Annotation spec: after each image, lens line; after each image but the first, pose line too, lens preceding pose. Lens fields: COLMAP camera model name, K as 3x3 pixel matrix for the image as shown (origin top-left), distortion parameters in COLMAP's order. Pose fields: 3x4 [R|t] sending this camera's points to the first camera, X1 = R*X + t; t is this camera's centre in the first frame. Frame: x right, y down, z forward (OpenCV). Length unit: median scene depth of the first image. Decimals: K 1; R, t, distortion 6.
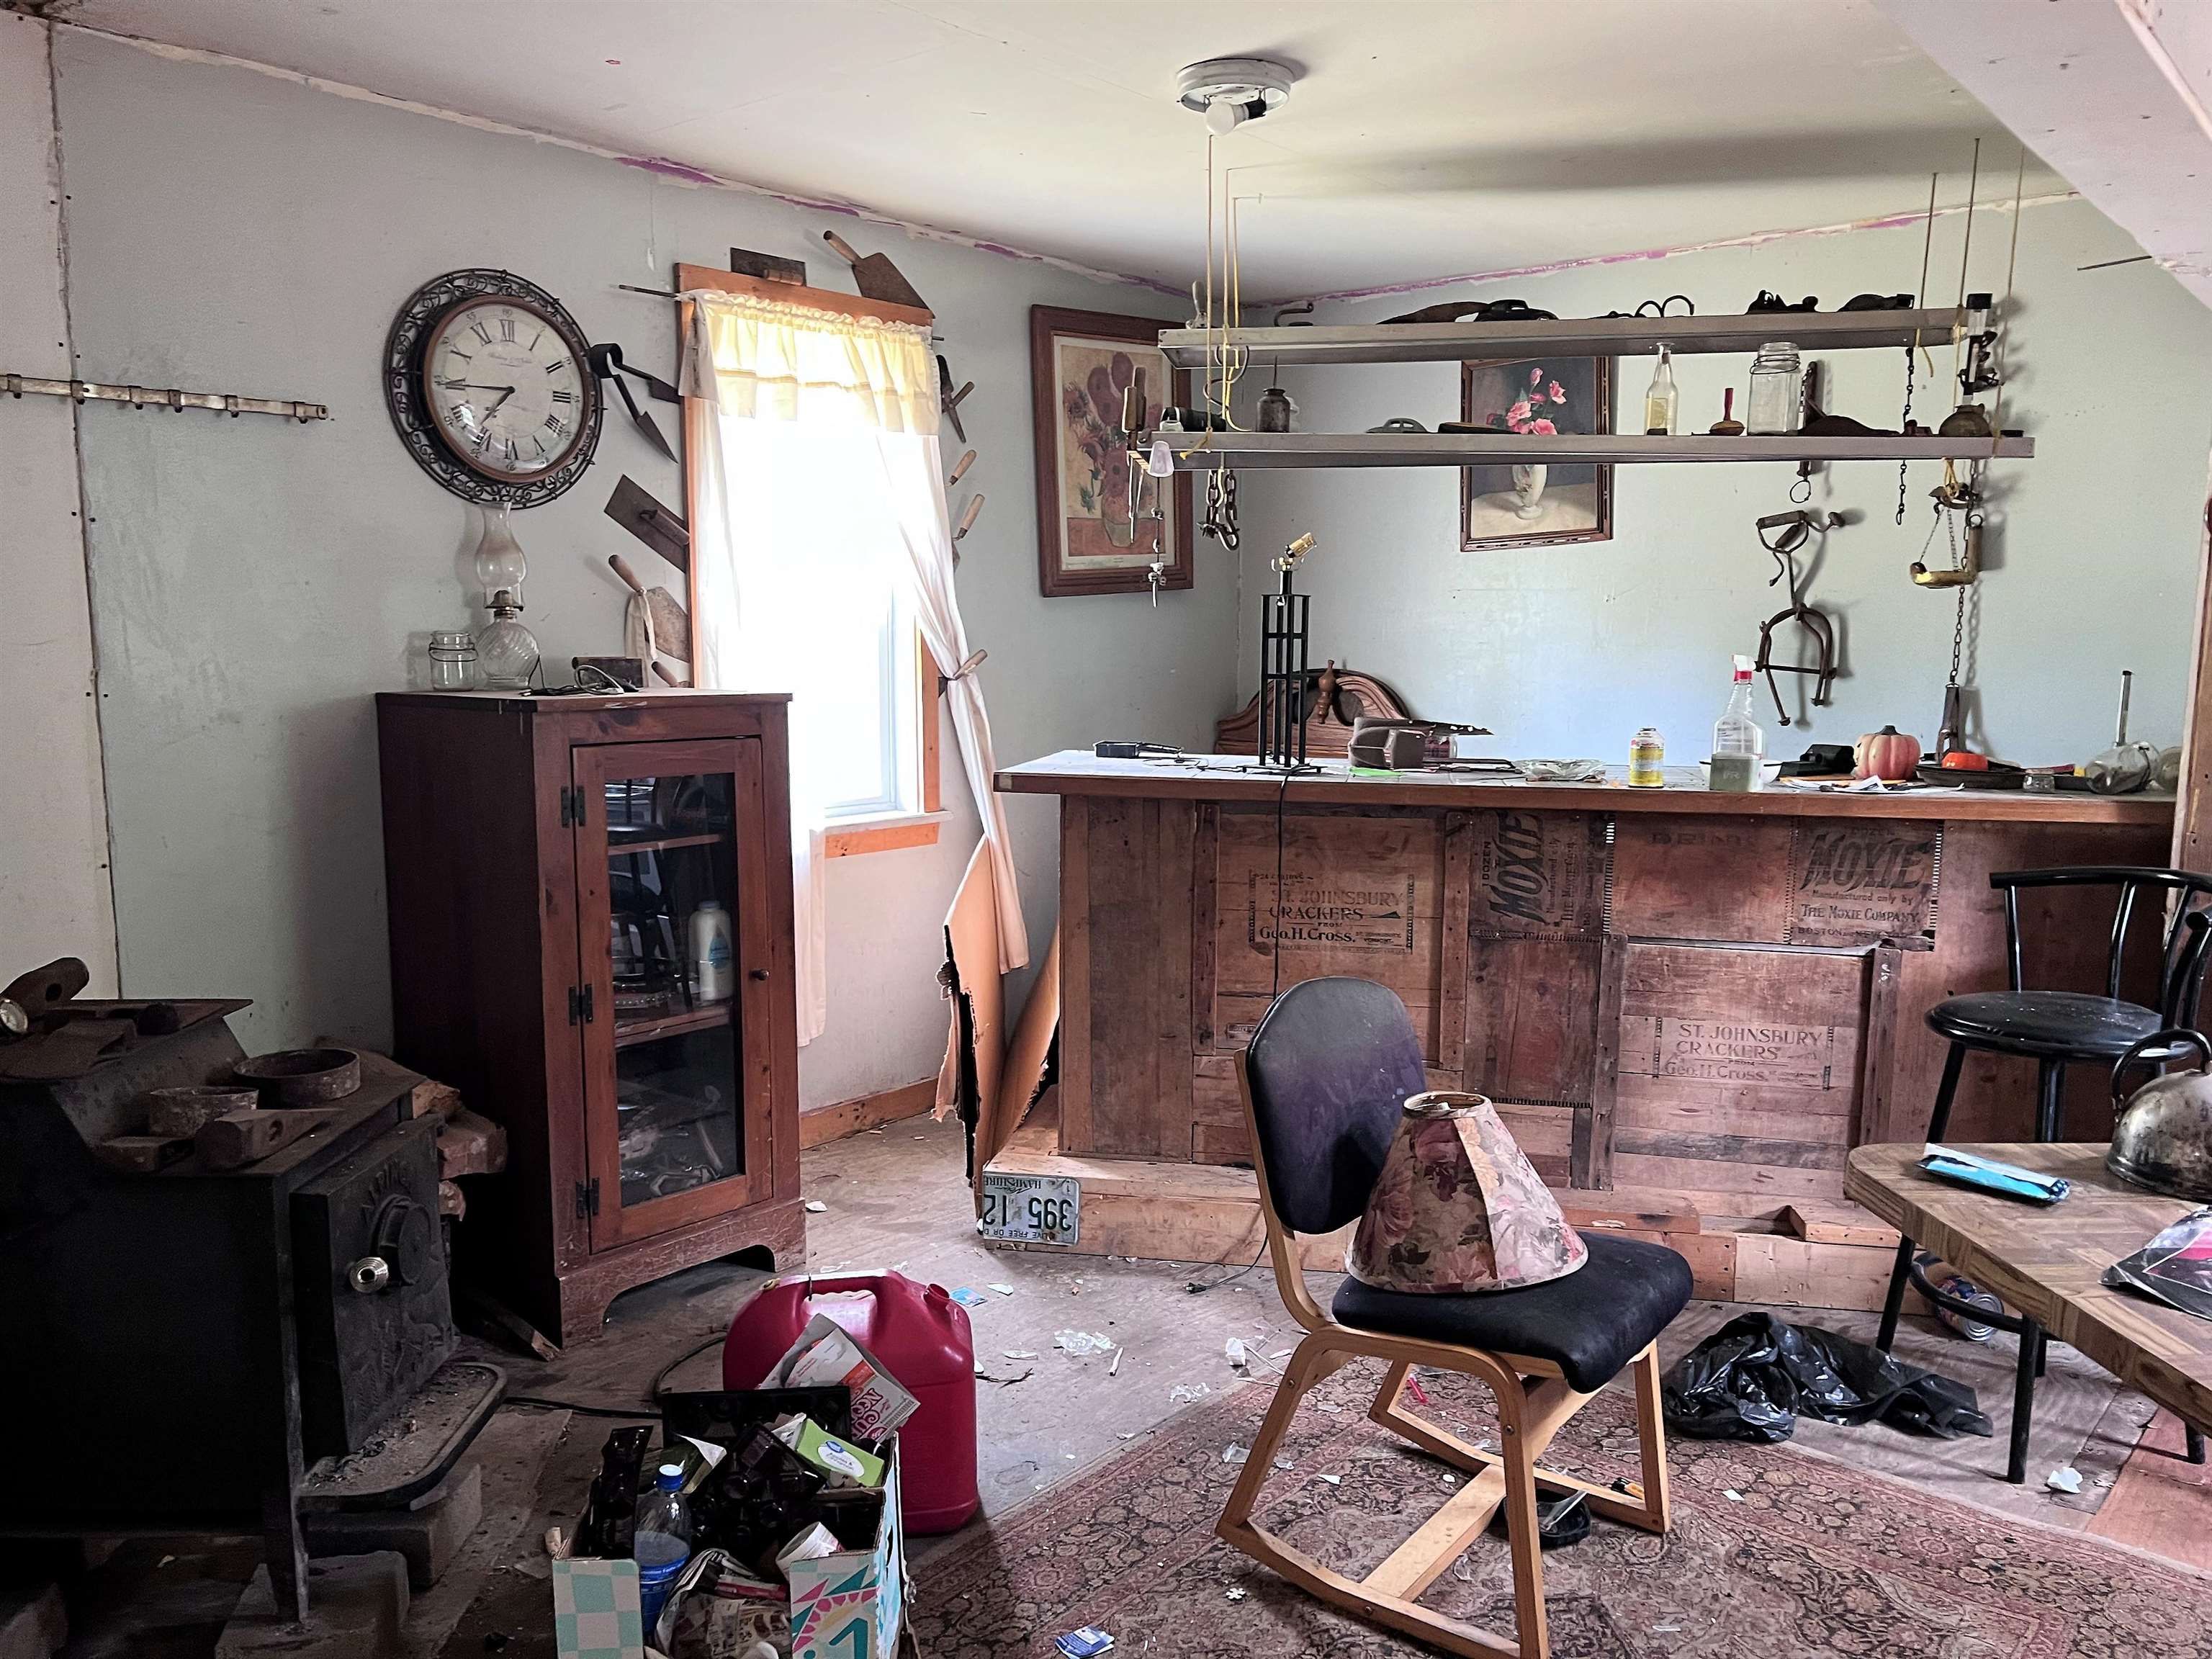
lens RADIAL K [[1679.6, 0, 1110.9], [0, 1679.6, 846.2], [0, 0, 1]] dist [-0.010462, -0.004380]
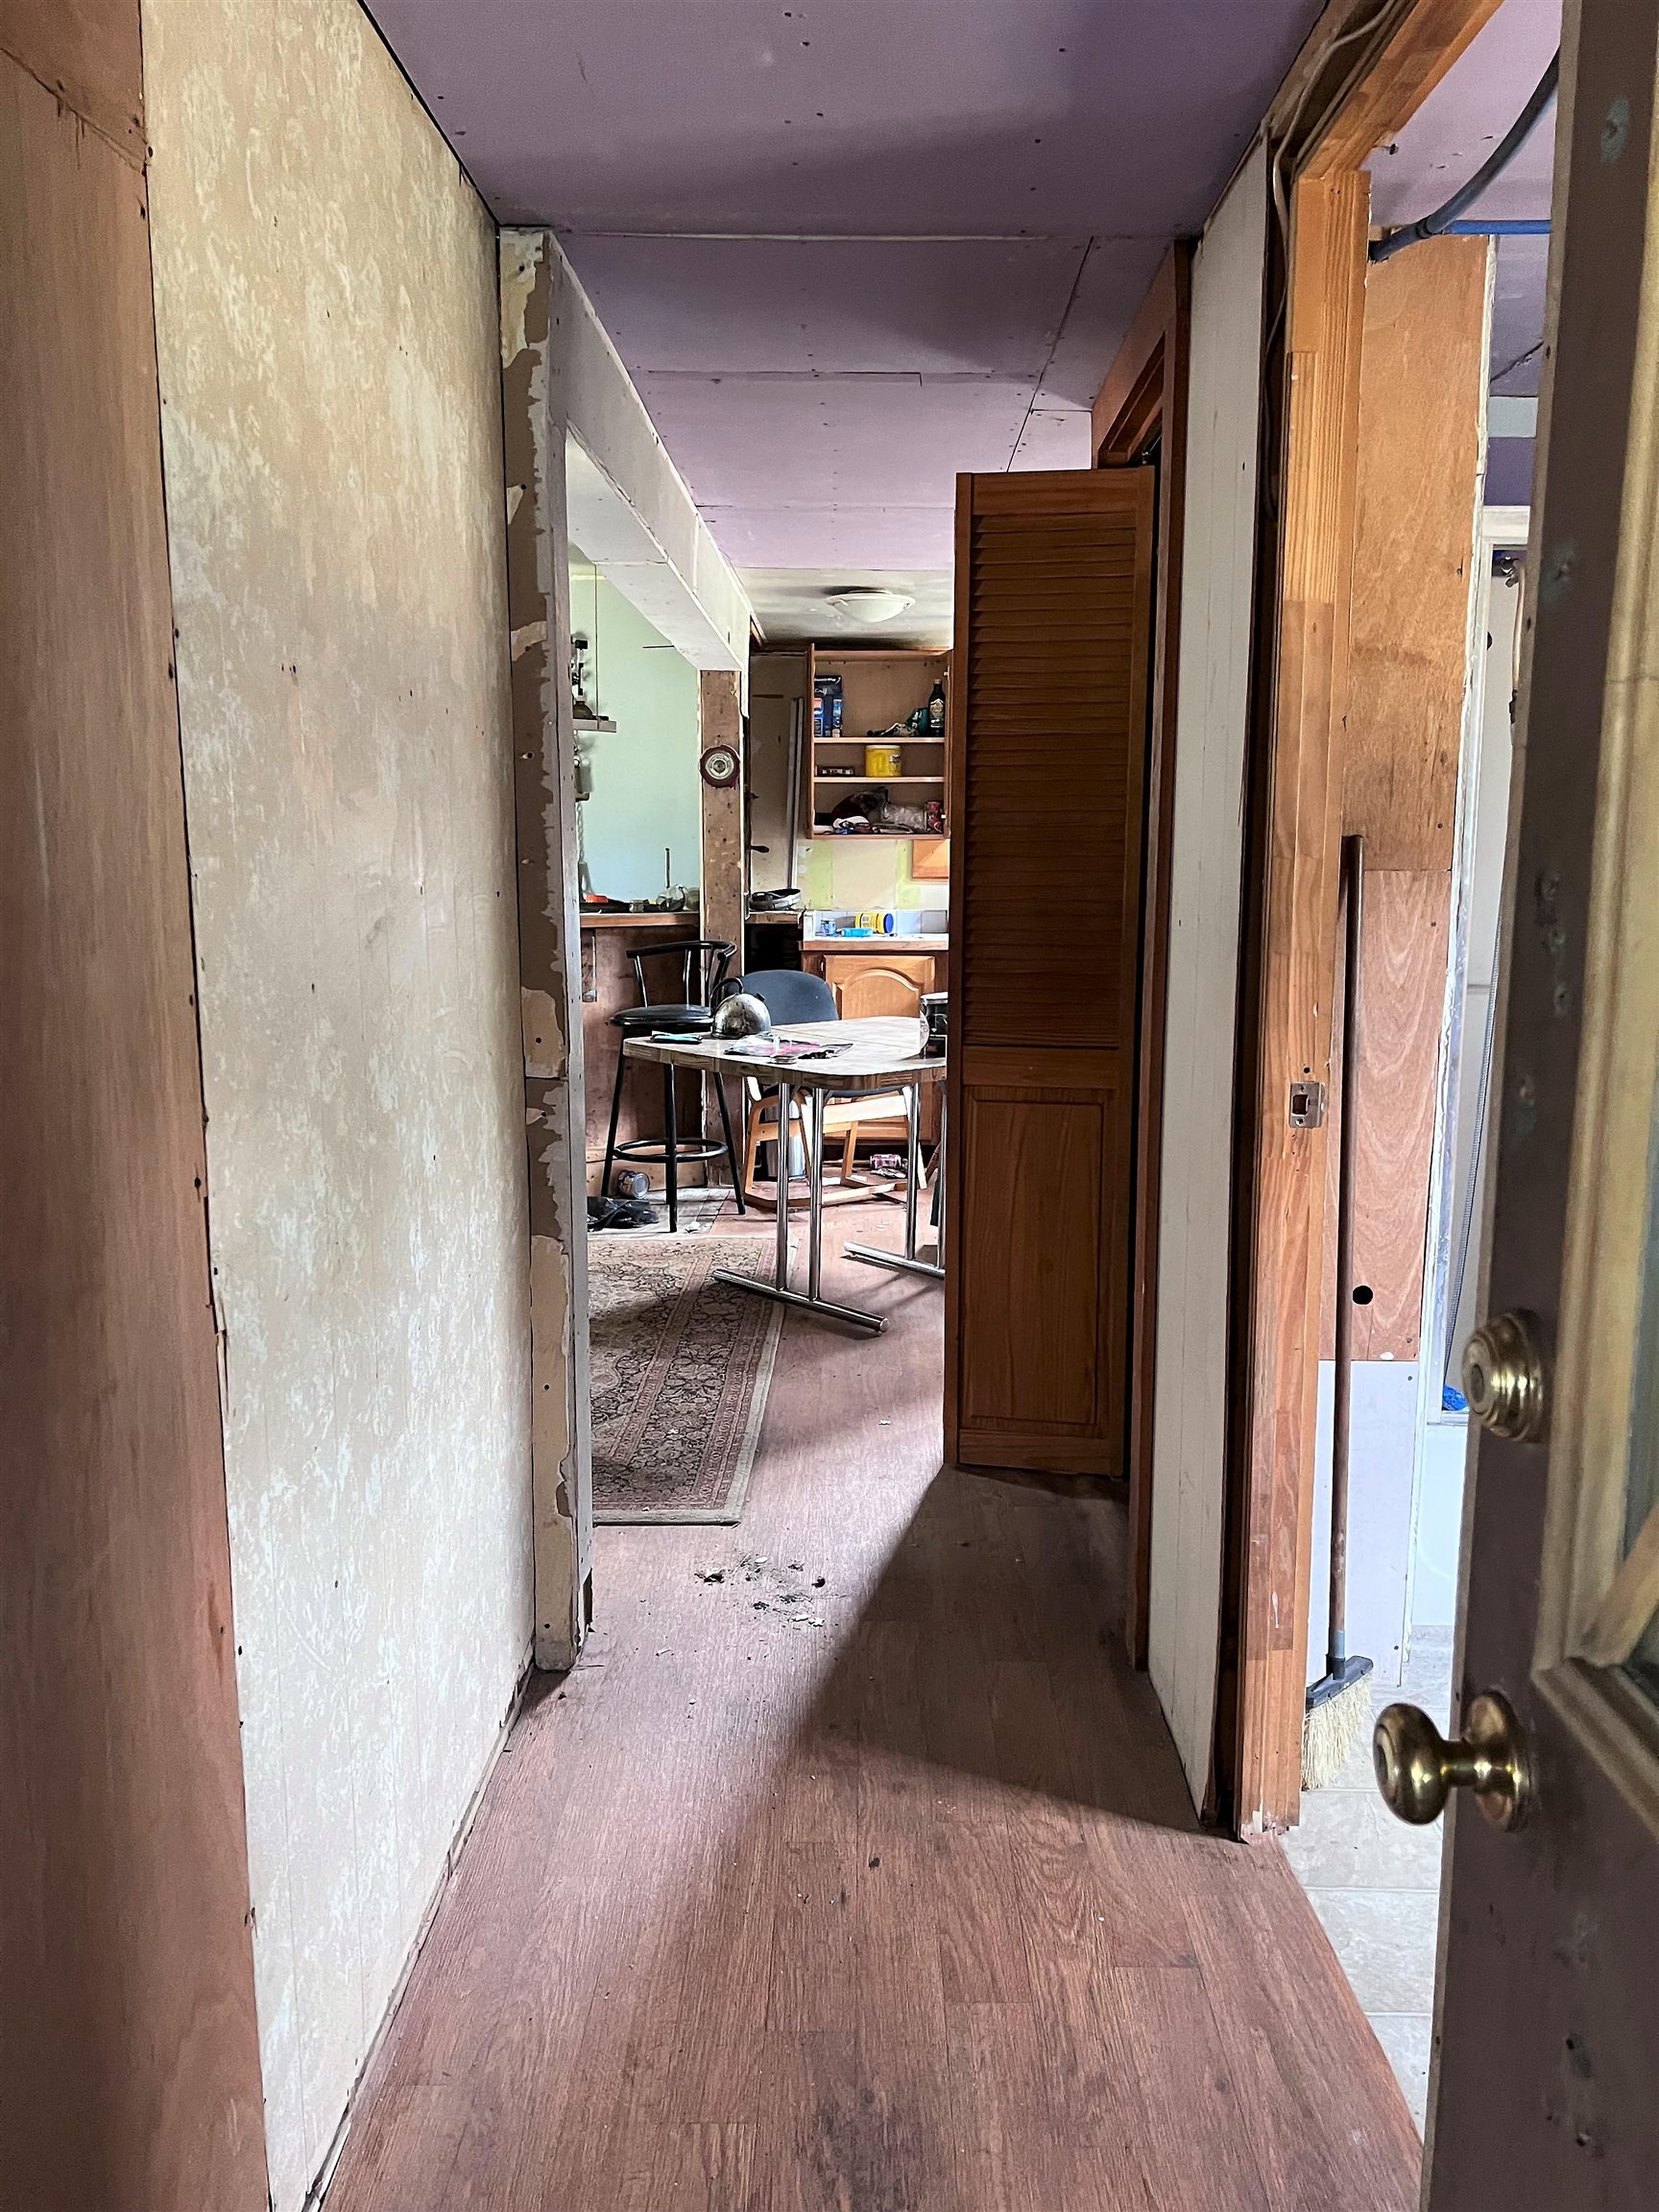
lens RADIAL K [[1679.6, 0, 833.2], [0, 1679.6, 1102.5], [0, 0, 1]] dist [-0.010462, -0.004380]
pose [[0.772383, -0.101334, 0.627022, -0.500234], [0.085739, 0.994790, 0.055154, 0.098805], [-0.629344, 0.011160, 0.777047, -0.627161]]
